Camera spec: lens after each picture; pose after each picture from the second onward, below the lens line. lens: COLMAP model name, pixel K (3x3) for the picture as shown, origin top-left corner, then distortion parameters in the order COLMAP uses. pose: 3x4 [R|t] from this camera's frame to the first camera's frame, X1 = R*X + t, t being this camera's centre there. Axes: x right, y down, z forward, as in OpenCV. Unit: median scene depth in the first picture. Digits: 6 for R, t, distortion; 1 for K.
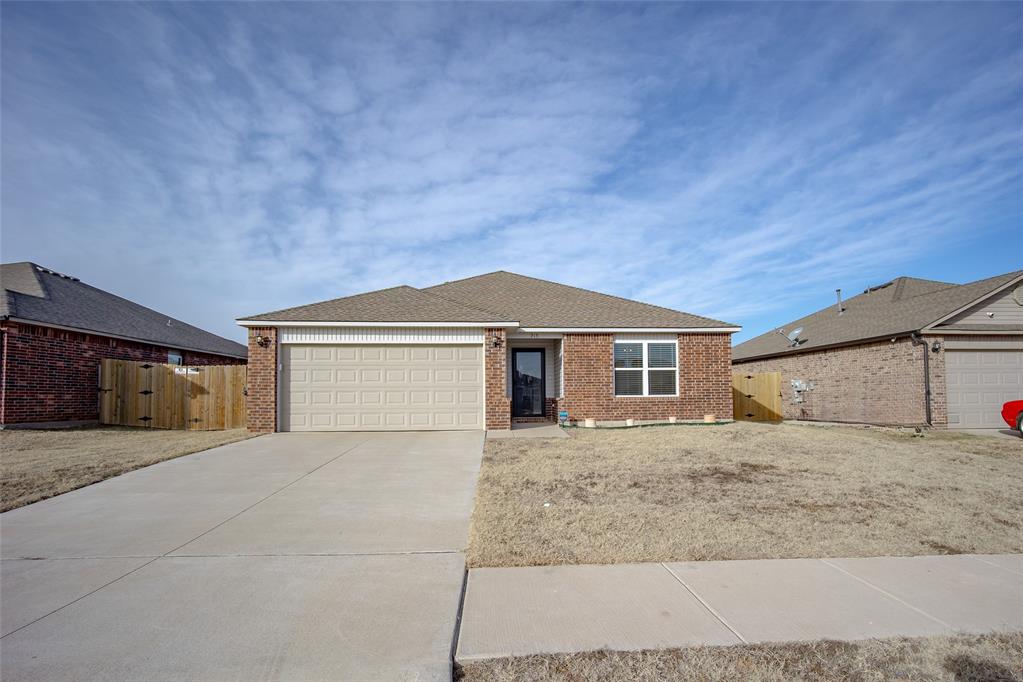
lens RADIAL K [[479.0, 0, 512.9], [0, 479.0, 396.7], [0, 0, 1]] dist [-0.002112, 0.000162]
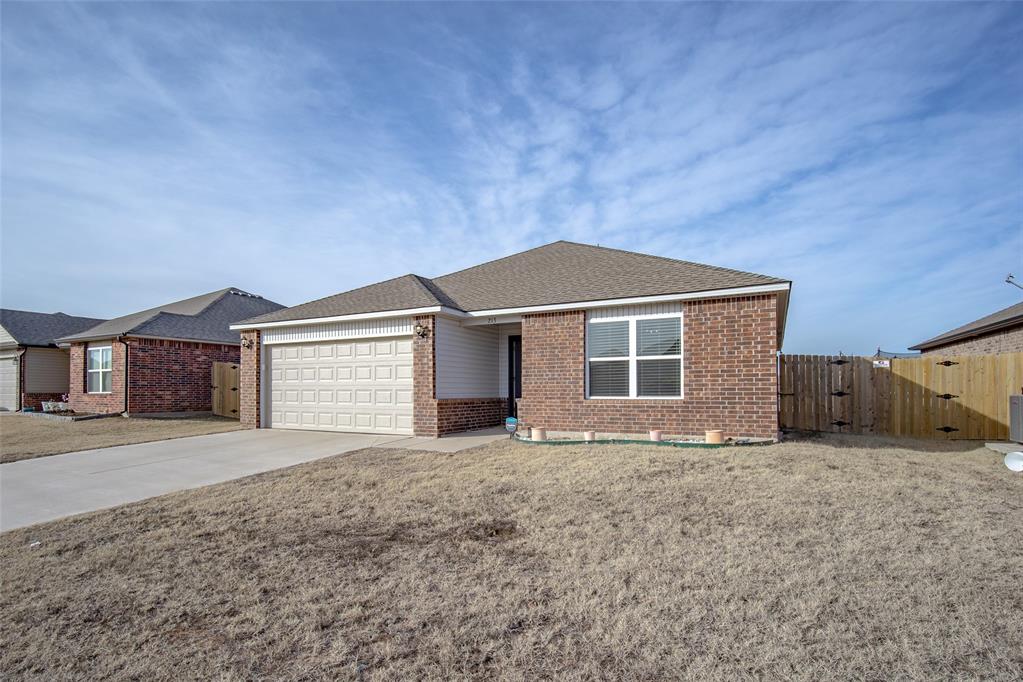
lens RADIAL K [[498.9, 0, 510.9], [0, 498.9, 372.9], [0, 0, 1]] dist [-0.007282, -0.000454]
pose [[0.859521, -0.012938, -0.510936, 0.491944], [-0.000789, 0.999645, -0.026640, -0.018002], [0.511099, 0.023301, 0.859206, 0.301014]]
